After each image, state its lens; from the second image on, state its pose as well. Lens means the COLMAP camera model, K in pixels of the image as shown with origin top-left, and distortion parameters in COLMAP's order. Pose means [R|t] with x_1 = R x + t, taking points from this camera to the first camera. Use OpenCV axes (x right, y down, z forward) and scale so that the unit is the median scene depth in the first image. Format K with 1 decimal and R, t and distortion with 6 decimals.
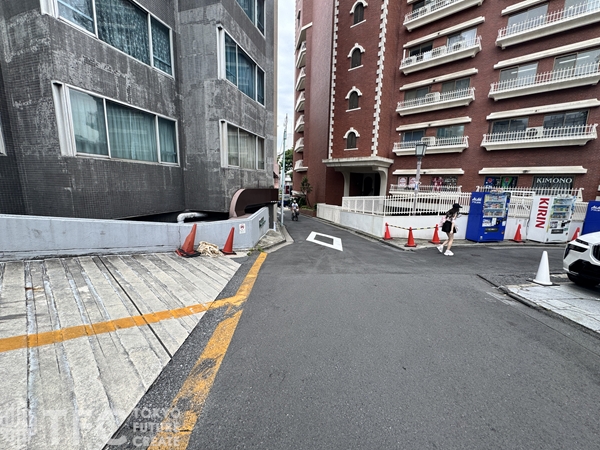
lens RADIAL K [[242.4, 0, 300.0], [0, 242.4, 225.0], [0, 0, 1]] dist [-0.000765, 0.000059]
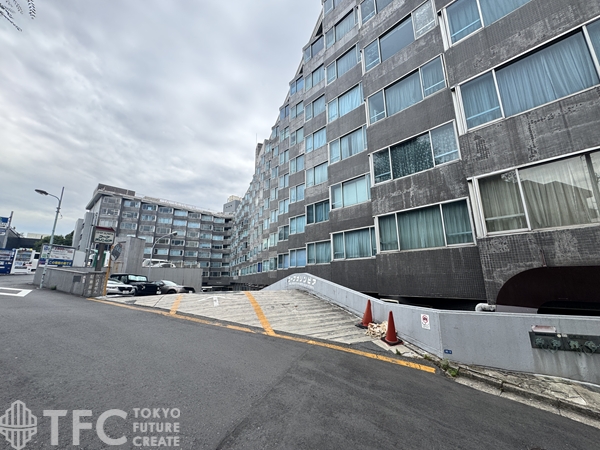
lens RADIAL K [[242.4, 0, 300.0], [0, 242.4, 225.0], [0, 0, 1]] dist [-0.000765, 0.000059]
pose [[-0.485055, -0.209451, -0.849030, 0.631737], [-0.150517, 0.976400, -0.154881, -0.100051], [0.861433, 0.052668, -0.505133, 1.036566]]
